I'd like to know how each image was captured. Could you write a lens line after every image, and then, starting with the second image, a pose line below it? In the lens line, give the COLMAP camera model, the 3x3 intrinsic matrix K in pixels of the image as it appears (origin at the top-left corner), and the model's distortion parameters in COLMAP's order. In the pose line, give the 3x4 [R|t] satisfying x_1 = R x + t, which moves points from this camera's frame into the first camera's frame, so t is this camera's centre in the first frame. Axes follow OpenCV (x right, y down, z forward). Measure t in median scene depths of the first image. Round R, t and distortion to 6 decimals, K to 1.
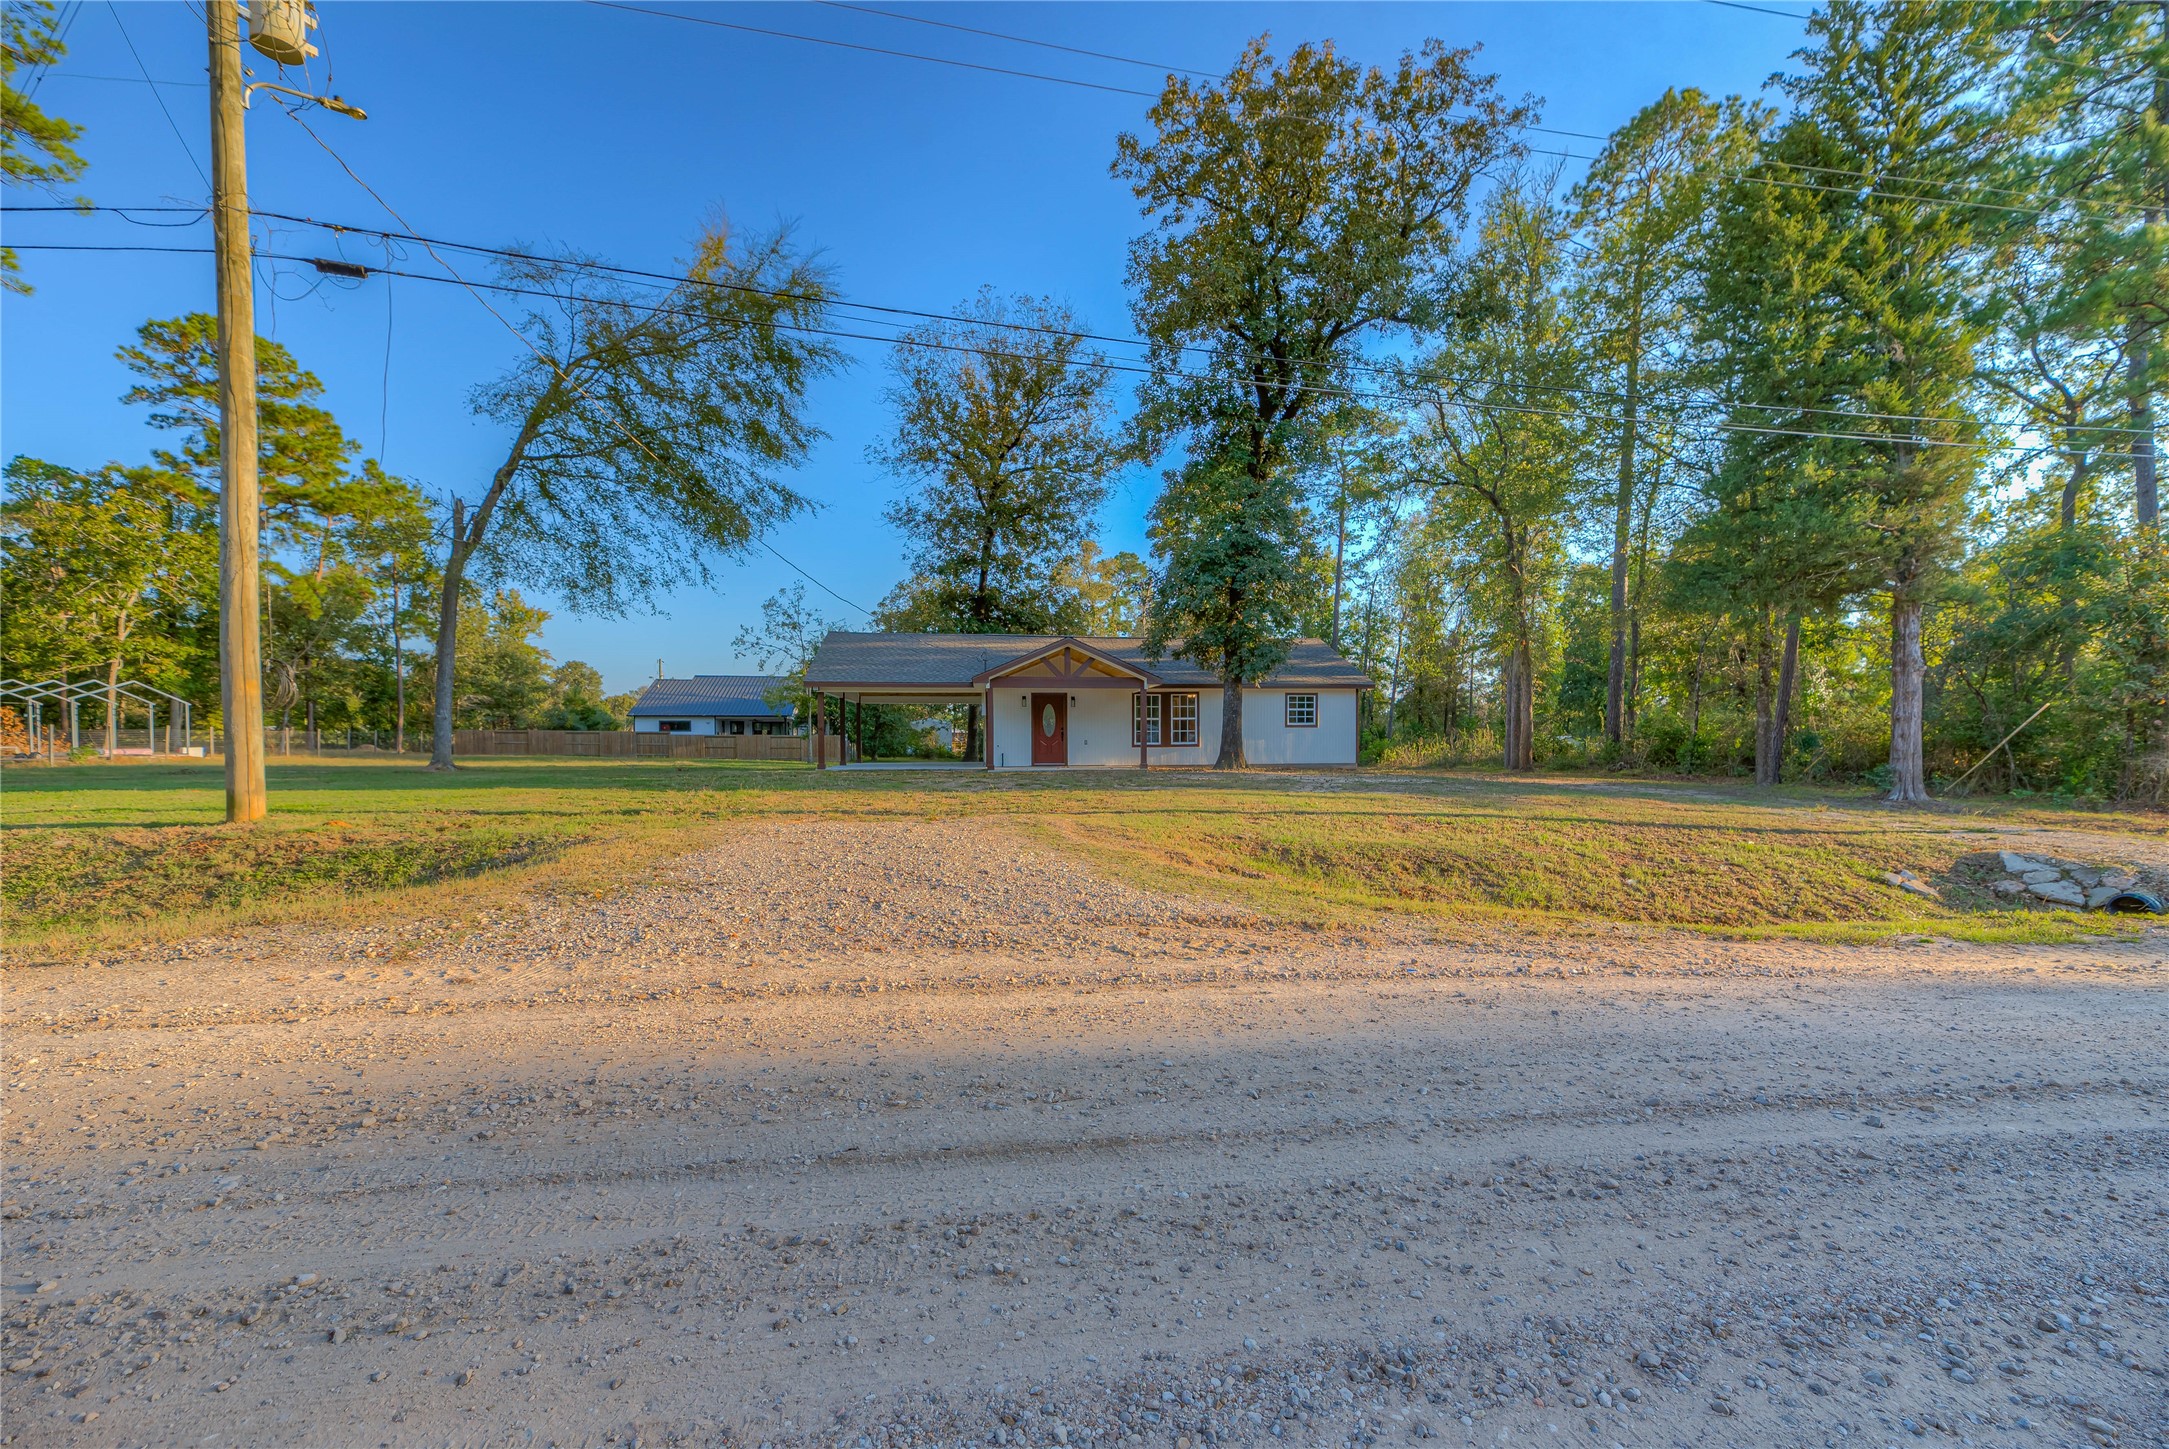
lens RADIAL K [[883.1, 0, 1084.2], [0, 883.1, 725.4], [0, 0, 1]] dist [-0.000306, 0.000046]
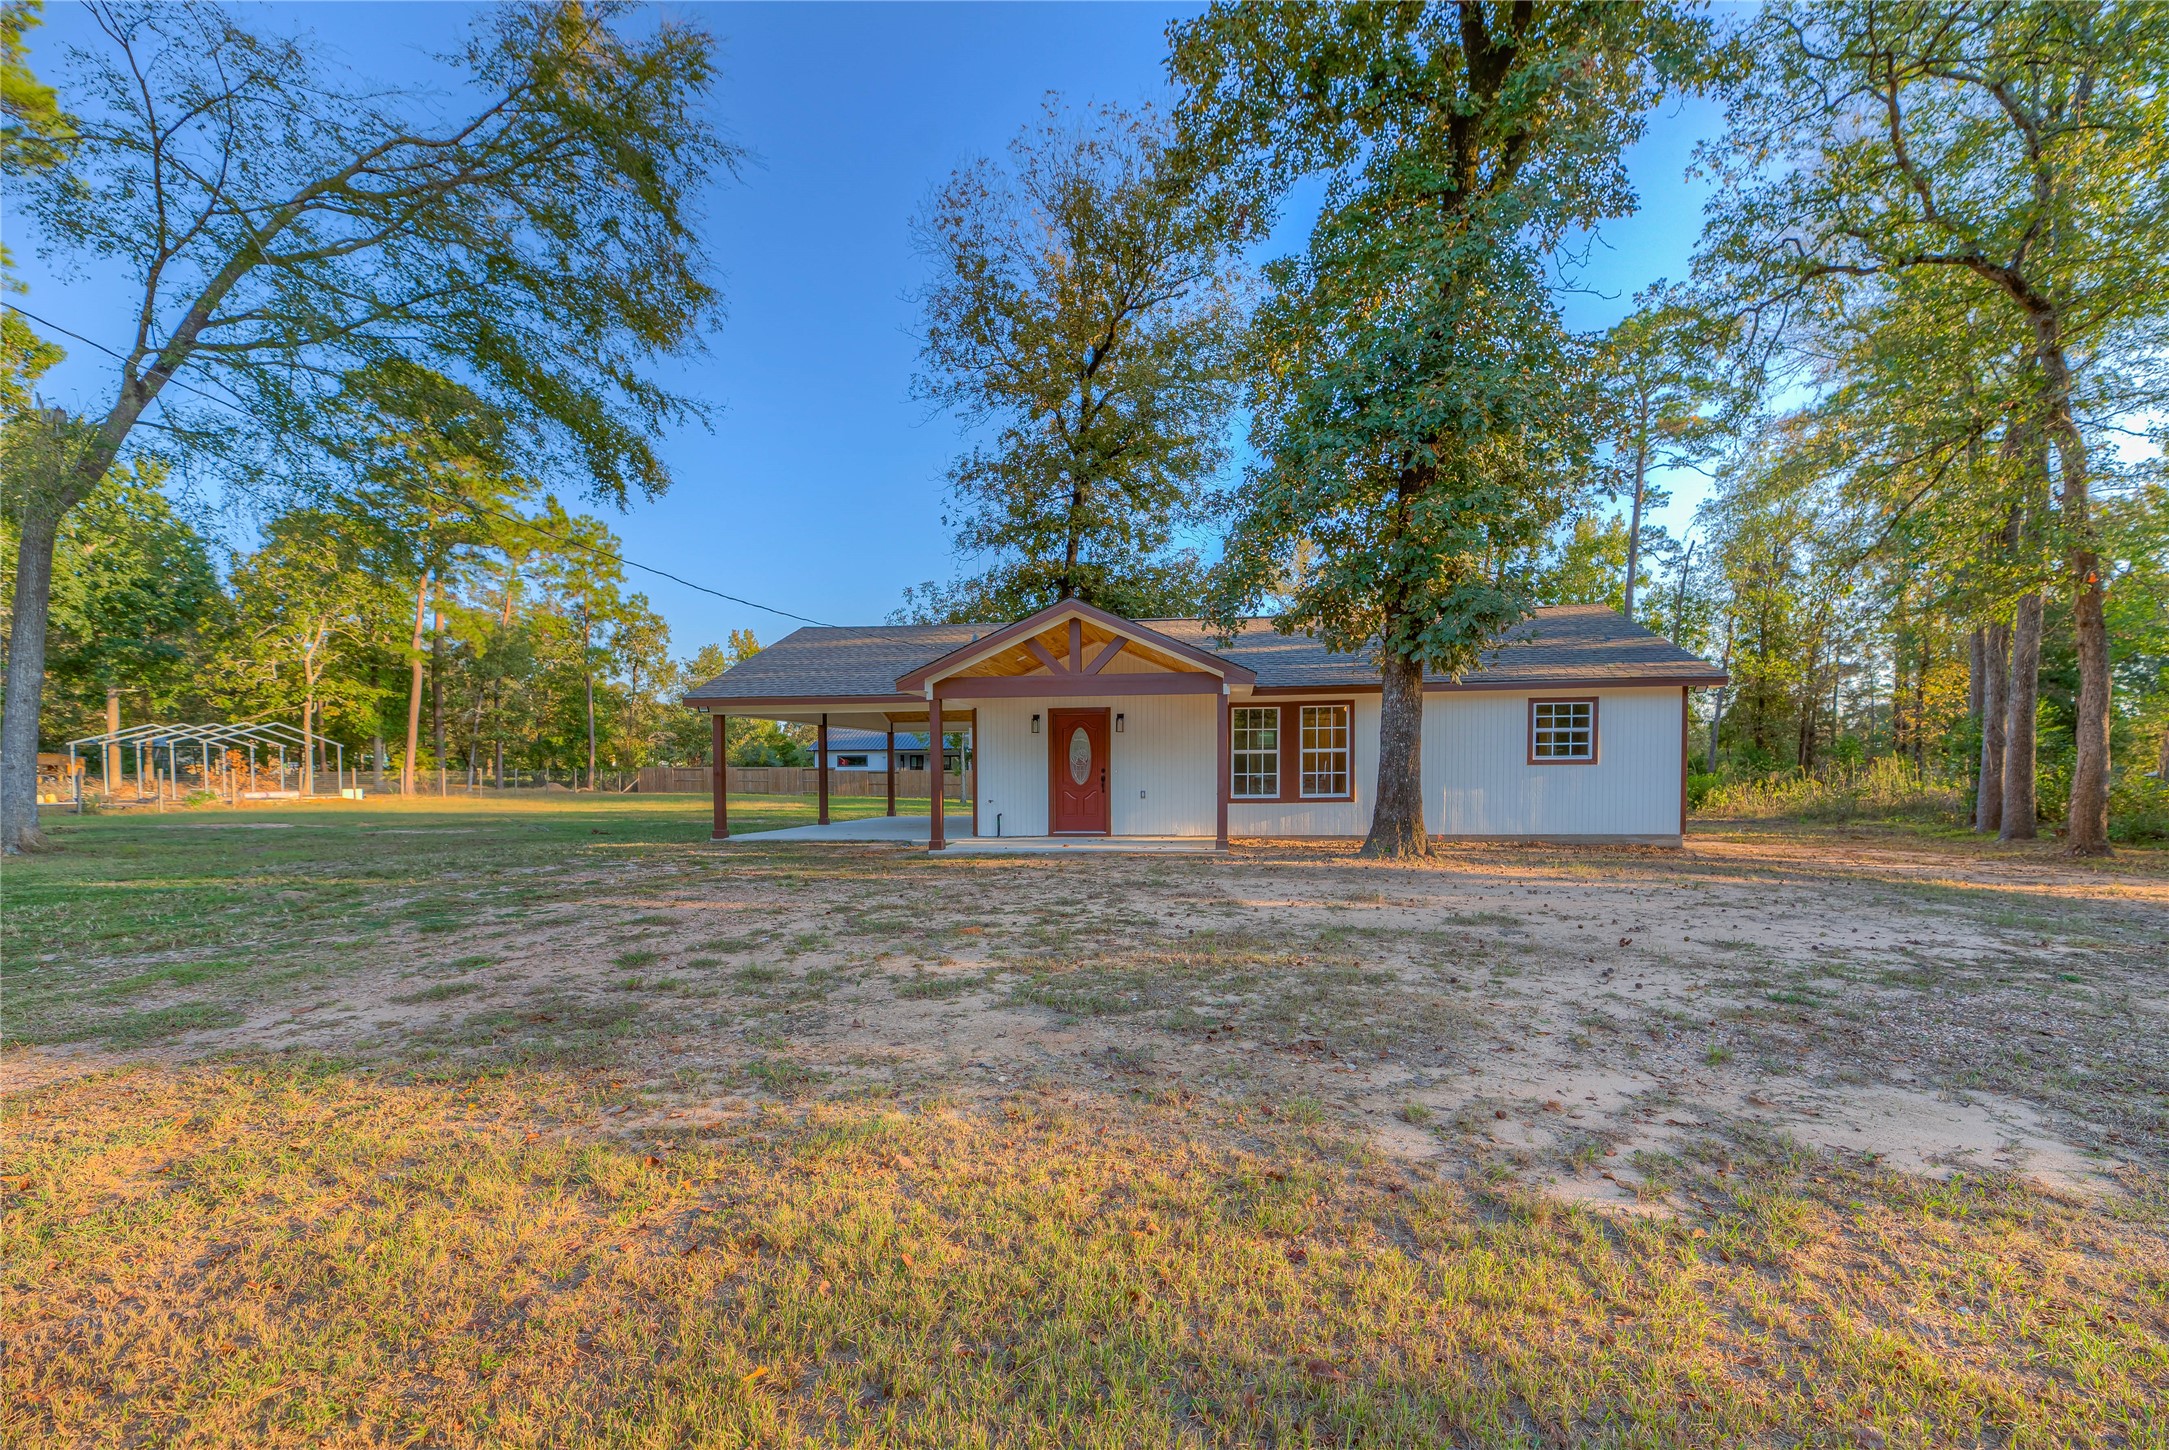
lens RADIAL K [[883.1, 0, 1099.5], [0, 883.1, 803.5], [0, 0, 1]] dist [-0.000306, 0.000046]
pose [[0.967600, 0.004133, -0.252454, 0.108433], [0.009707, 0.998518, 0.053554, -0.005323], [0.252301, -0.054270, 0.966126, 0.406788]]
